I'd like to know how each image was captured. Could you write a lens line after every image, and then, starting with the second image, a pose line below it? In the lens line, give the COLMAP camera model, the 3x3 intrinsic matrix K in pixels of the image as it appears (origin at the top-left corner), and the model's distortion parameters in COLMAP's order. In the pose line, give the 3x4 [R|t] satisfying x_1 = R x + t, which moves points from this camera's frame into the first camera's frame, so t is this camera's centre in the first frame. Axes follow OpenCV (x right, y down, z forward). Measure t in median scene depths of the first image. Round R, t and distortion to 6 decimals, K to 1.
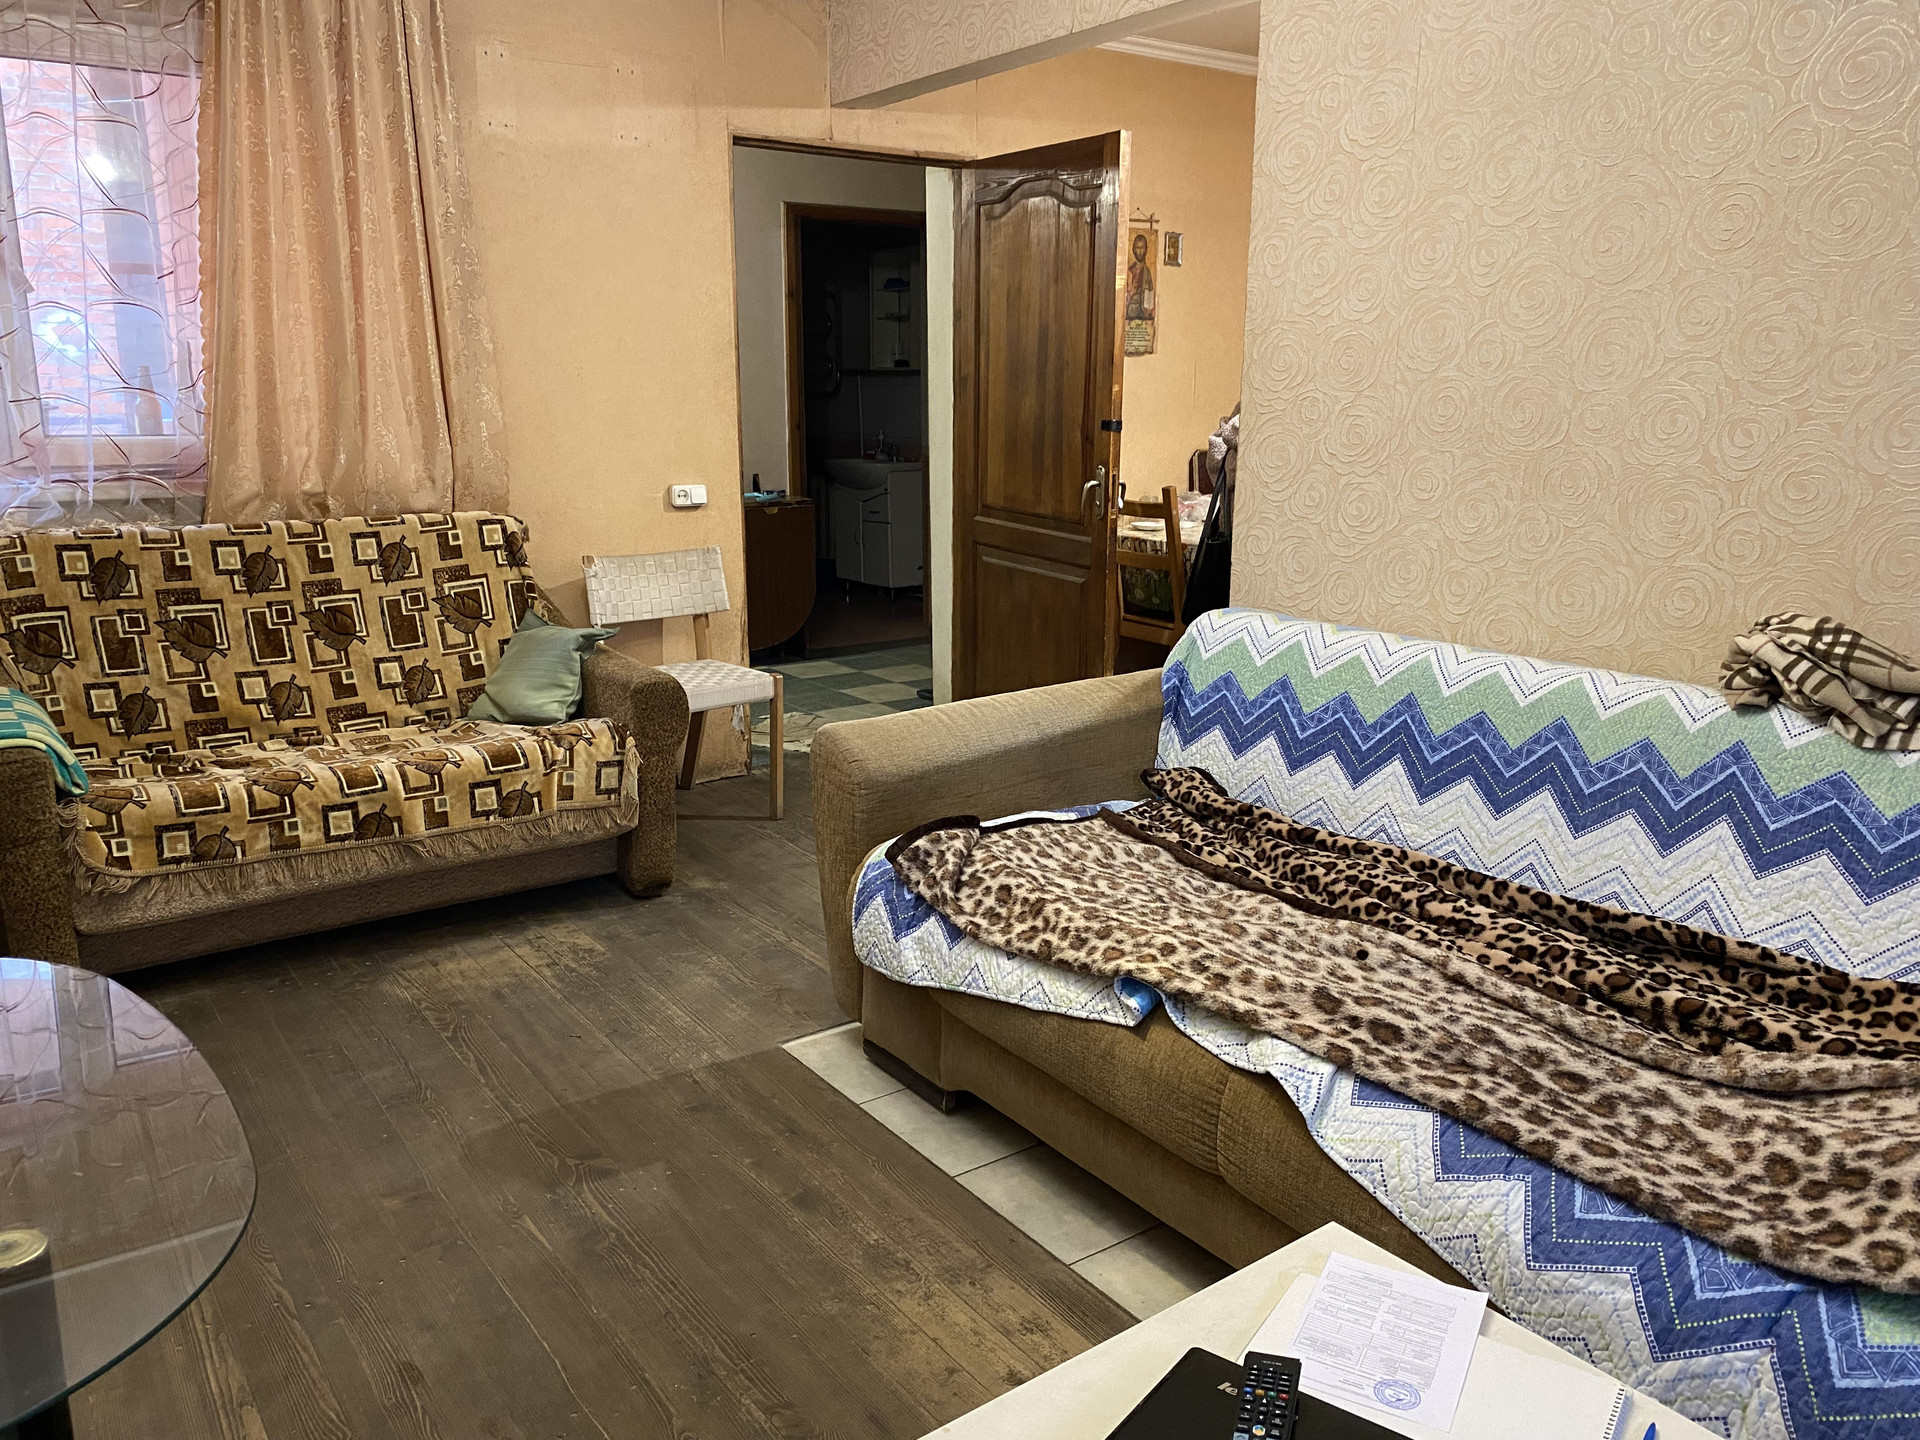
lens RADIAL K [[1493.8, 0, 979.4], [0, 1493.8, 707.5], [0, 0, 1]] dist [-0.007824, 0.004978]
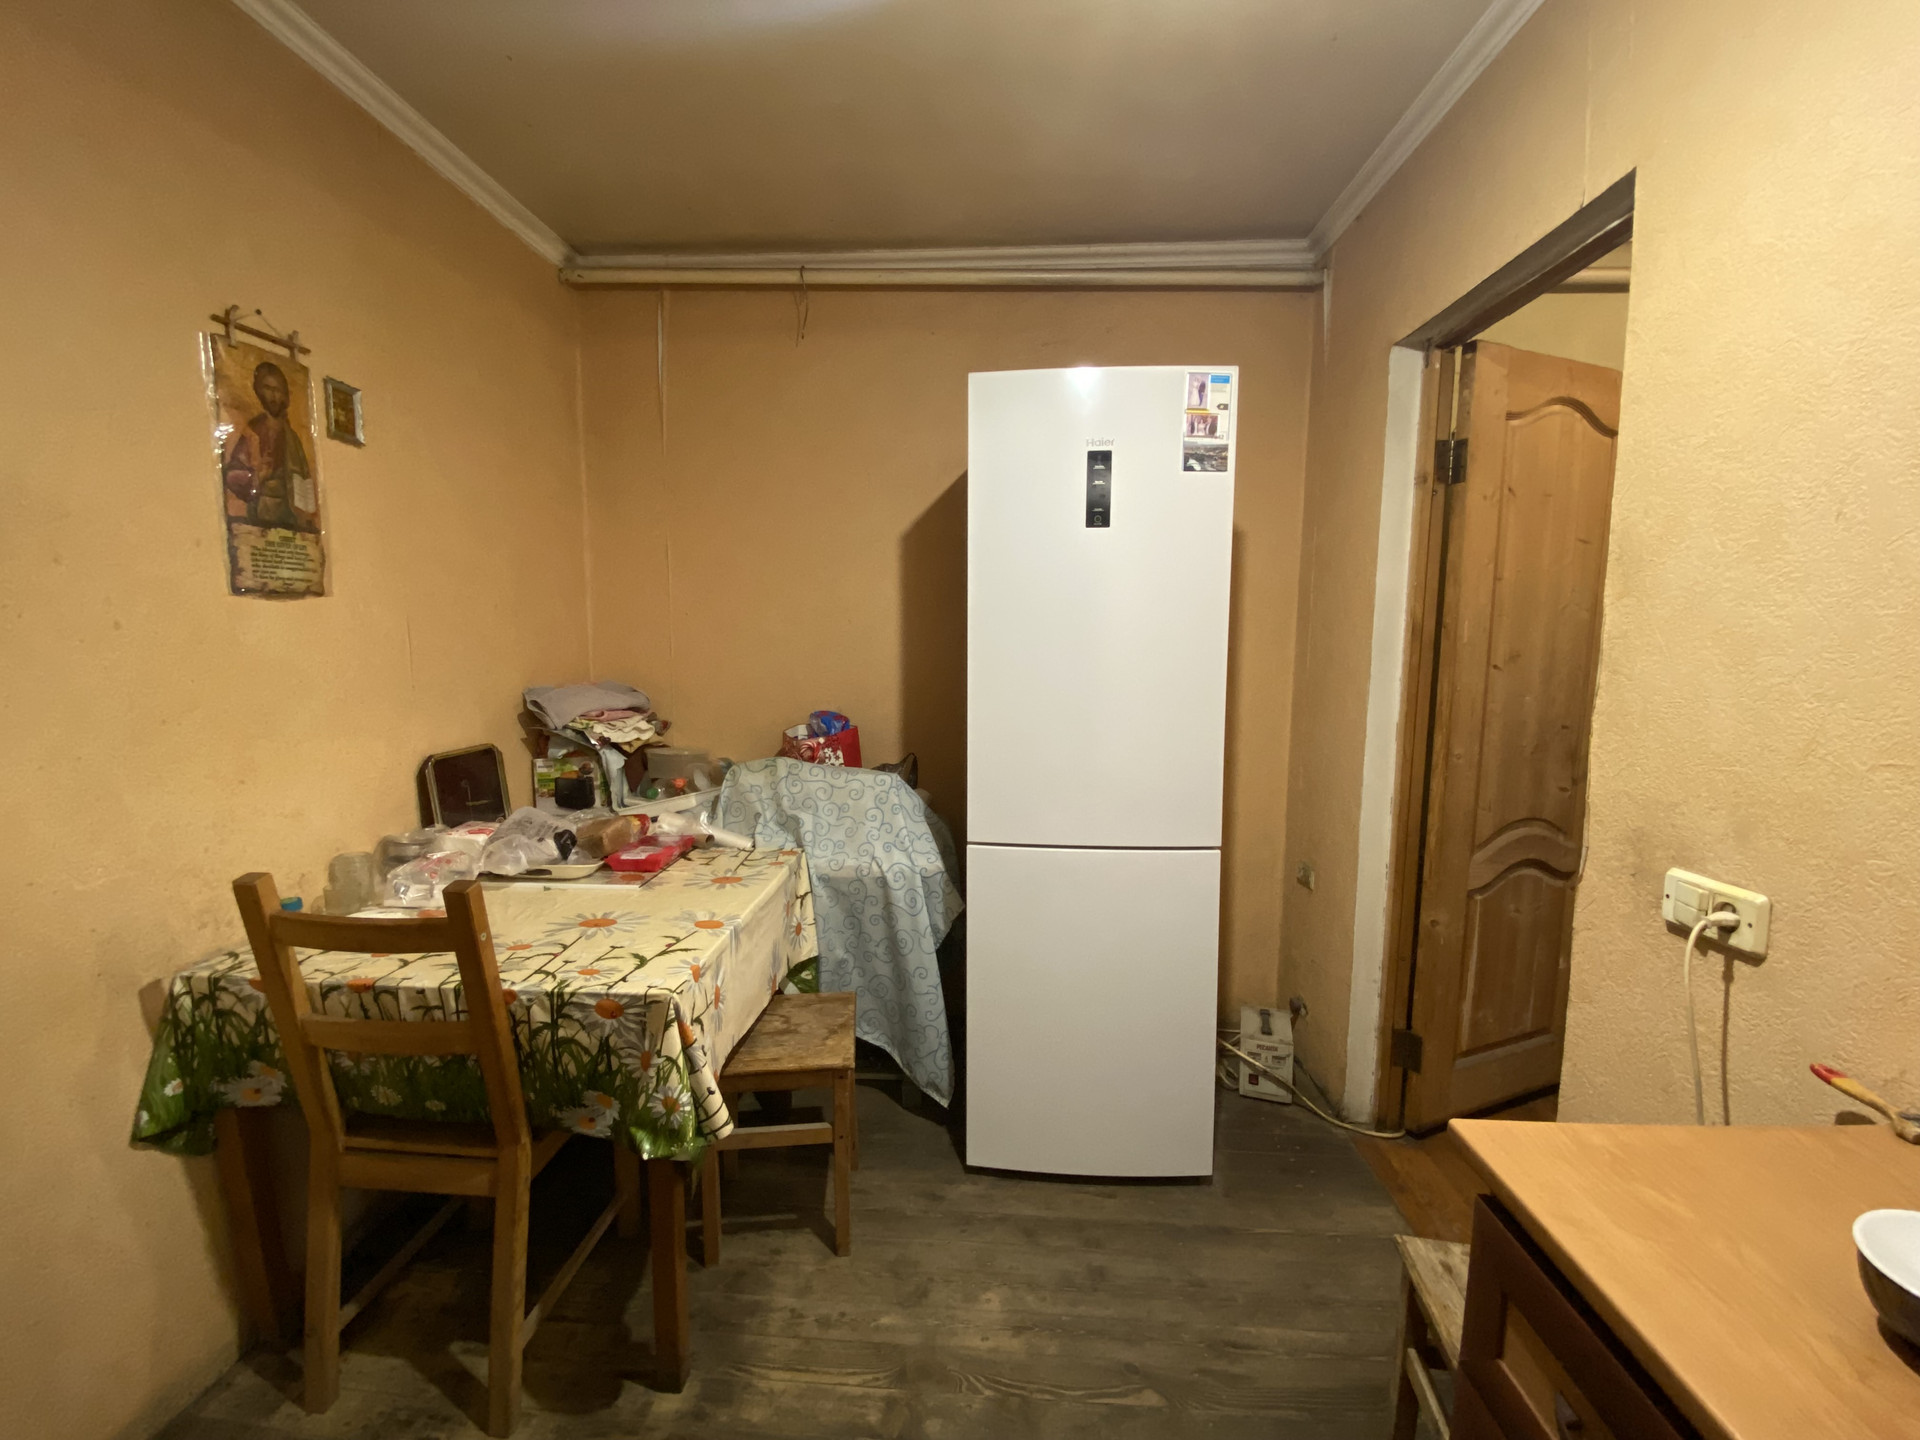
lens RADIAL K [[788.9, 0, 958.3], [0, 788.9, 725.4], [0, 0, 1]] dist [0.010548, -0.016041]
pose [[0.644764, -0.090306, 0.759029, 0.044486], [0.174685, 0.984127, -0.031300, -0.144352], [-0.744154, 0.152772, 0.650304, 0.662313]]
